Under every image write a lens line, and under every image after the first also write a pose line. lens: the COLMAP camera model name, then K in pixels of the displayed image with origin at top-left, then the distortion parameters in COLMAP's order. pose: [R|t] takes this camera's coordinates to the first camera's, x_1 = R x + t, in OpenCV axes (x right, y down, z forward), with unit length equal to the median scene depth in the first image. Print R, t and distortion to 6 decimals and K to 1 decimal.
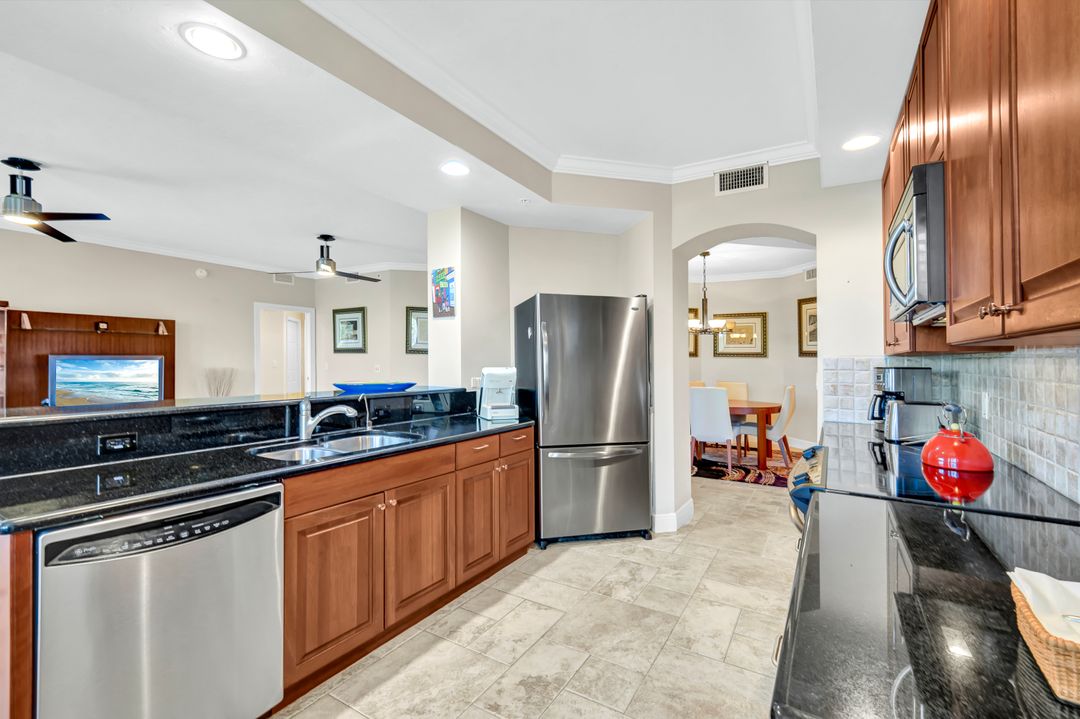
lens RADIAL K [[477.3, 0, 538.2], [0, 477.3, 355.8], [0, 0, 1]] dist [-0.000186, 0.000113]
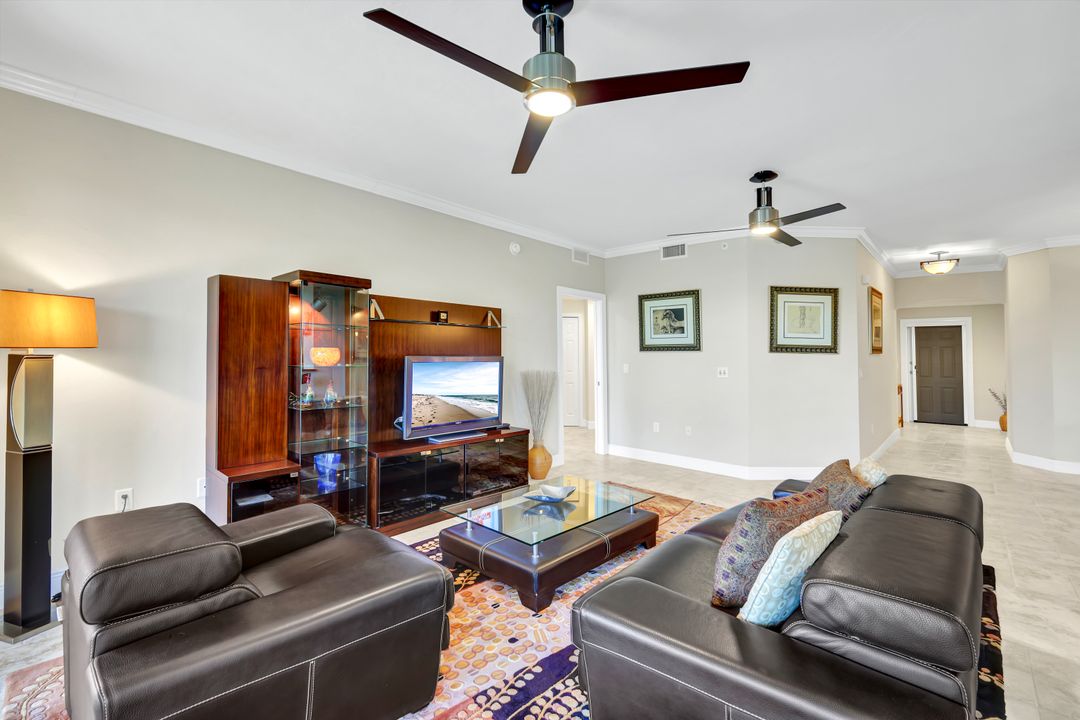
lens RADIAL K [[477.3, 0, 538.2], [0, 477.3, 356.3], [0, 0, 1]] dist [-0.000186, 0.000113]
pose [[0.982465, -0.000928, -0.186445, -0.519525], [0.002426, 0.999967, 0.007806, -0.005147], [0.186432, -0.008121, 0.982434, 0.246568]]
